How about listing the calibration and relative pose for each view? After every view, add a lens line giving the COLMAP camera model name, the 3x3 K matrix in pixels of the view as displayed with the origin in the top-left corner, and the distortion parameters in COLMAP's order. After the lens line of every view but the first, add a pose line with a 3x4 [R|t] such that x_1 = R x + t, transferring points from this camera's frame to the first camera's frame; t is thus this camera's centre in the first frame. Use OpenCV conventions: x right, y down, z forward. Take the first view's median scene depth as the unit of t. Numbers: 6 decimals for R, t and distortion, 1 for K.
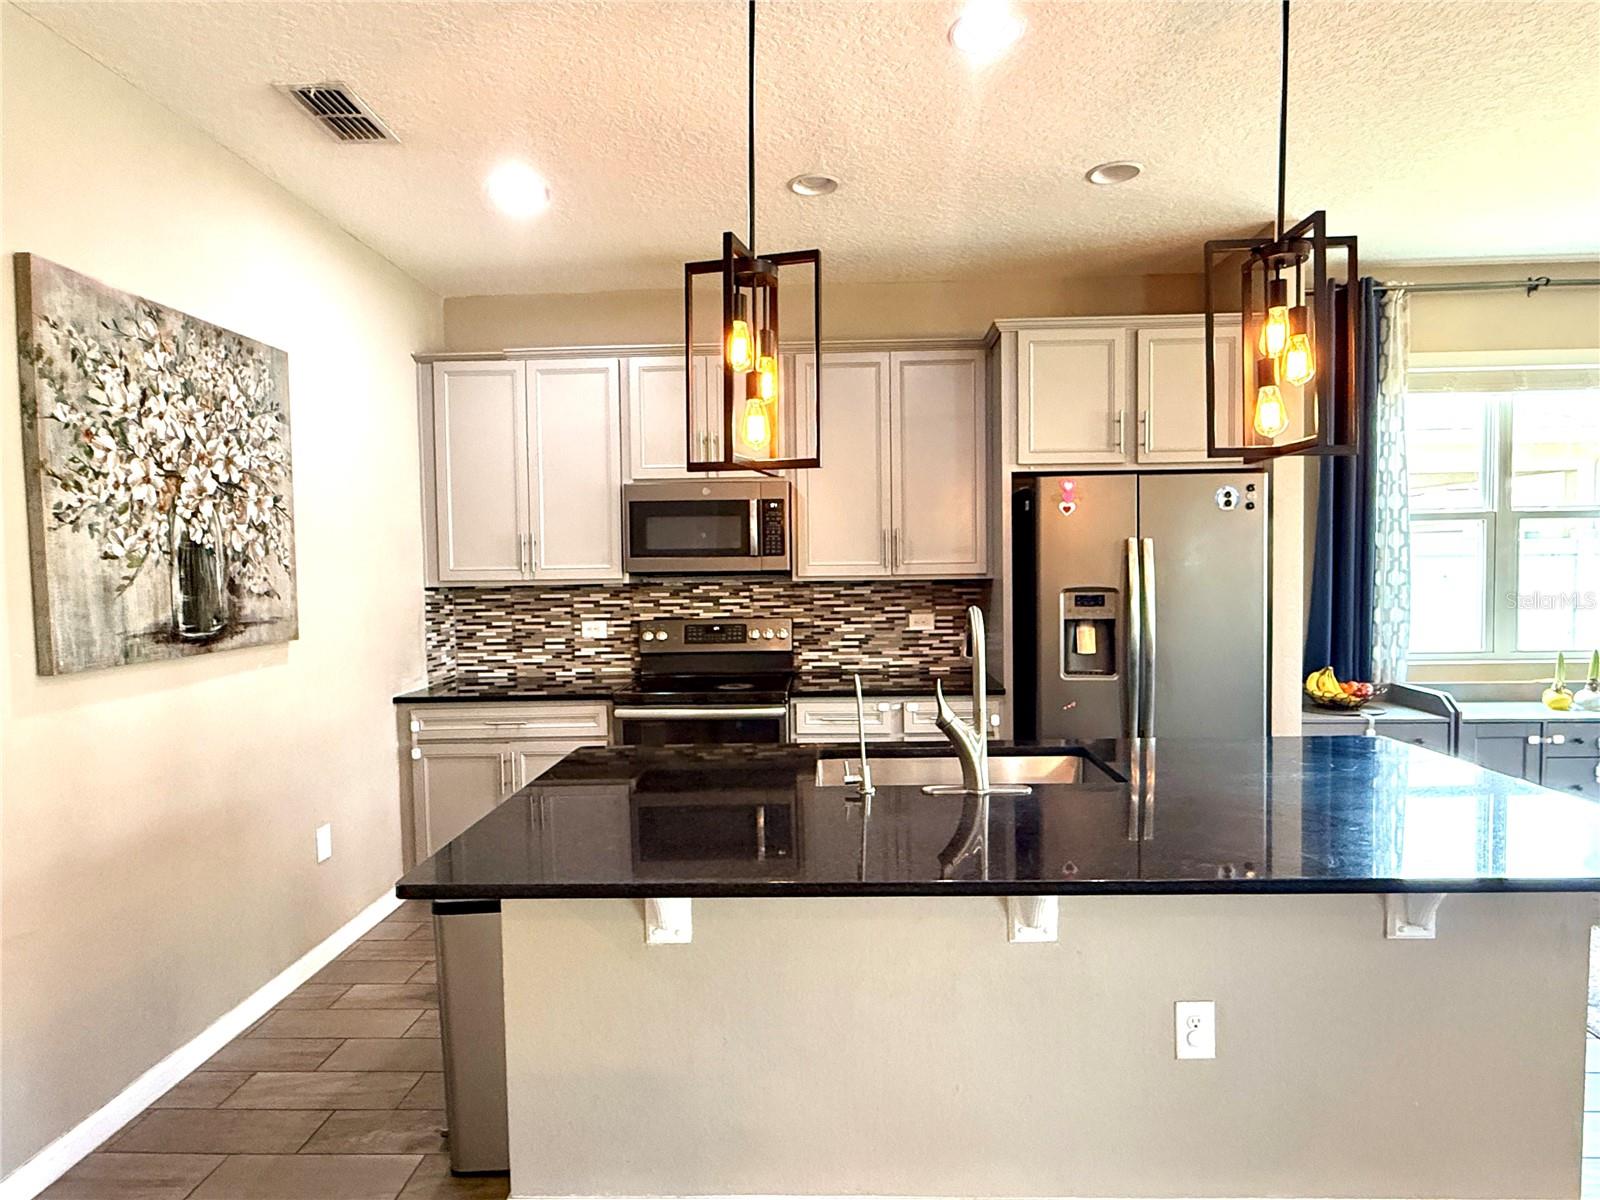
lens RADIAL K [[890.1, 0, 799.9], [0, 890.1, 610.4], [0, 0, 1]] dist [0.008571, -0.000483]
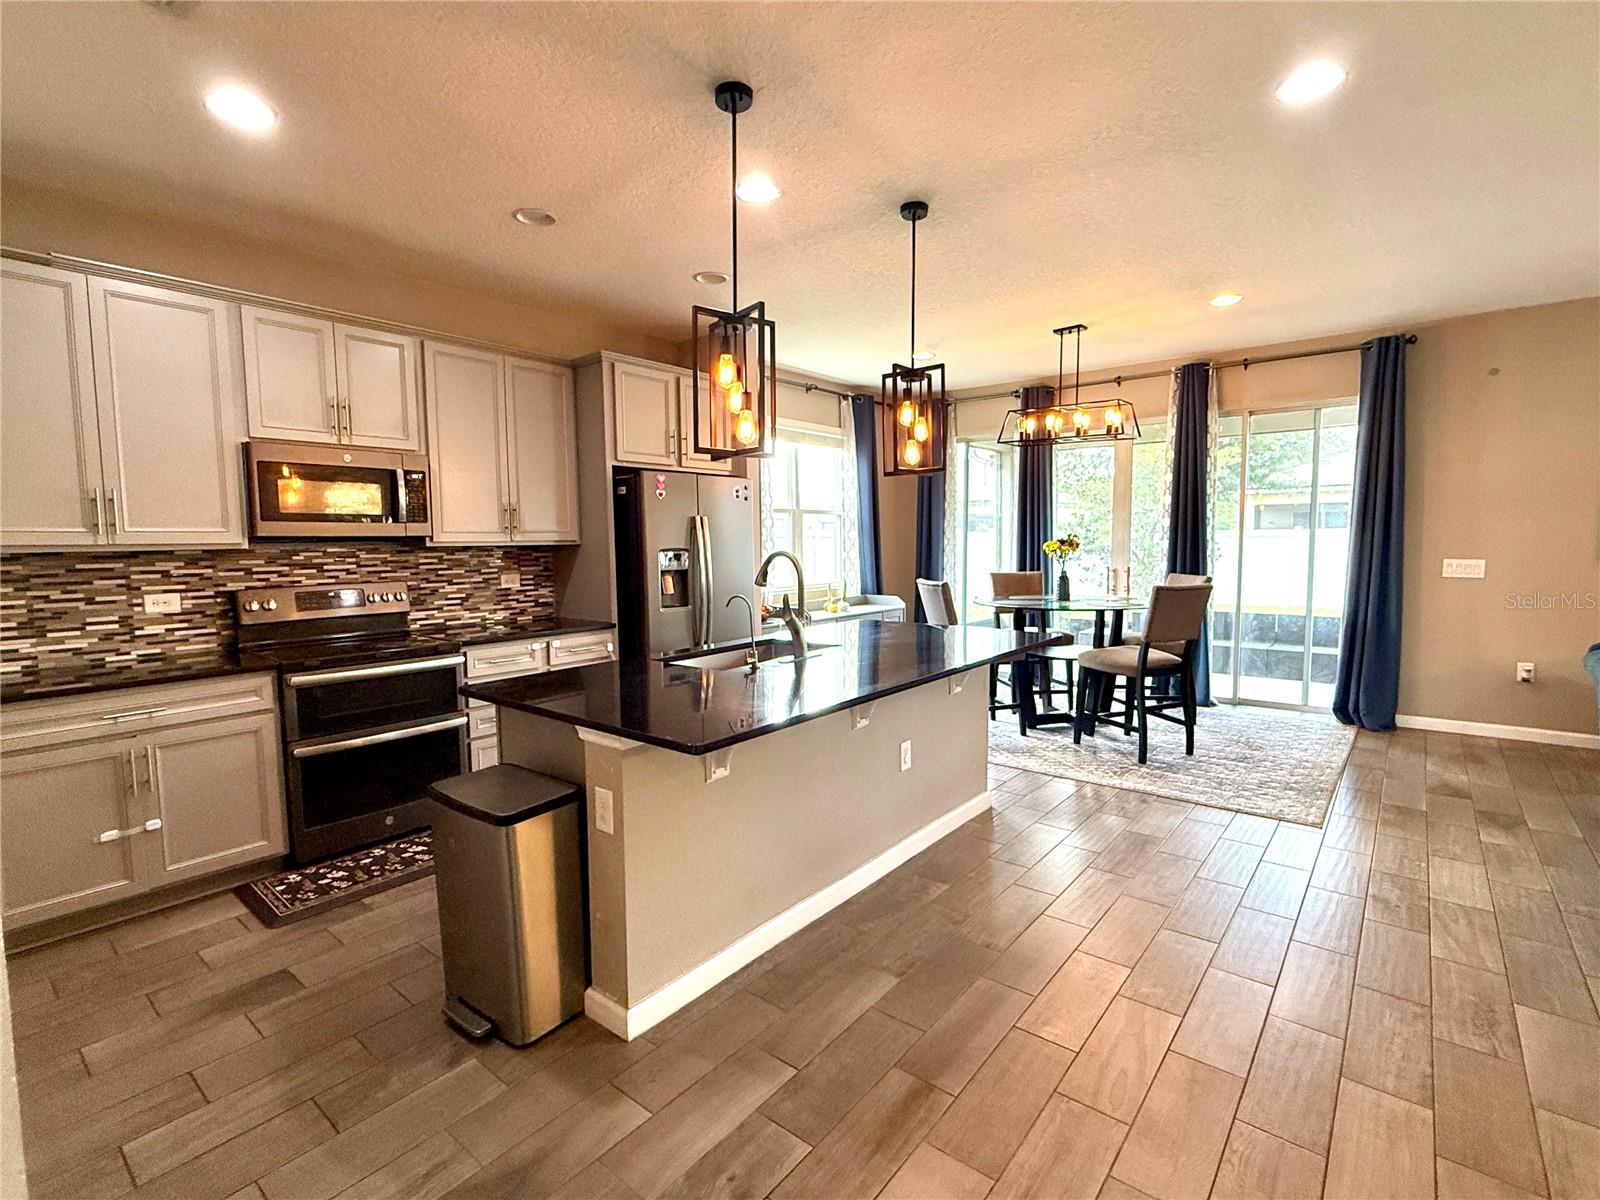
lens RADIAL K [[746.9, 0, 800.0], [0, 746.9, 601.1], [0, 0, 1]] dist [0.002976, 0.001031]
pose [[0.613265, -0.058360, 0.787718, -0.426939], [0.042086, 0.998264, 0.041193, 0.015179], [-0.788755, 0.007890, 0.614657, 0.058257]]
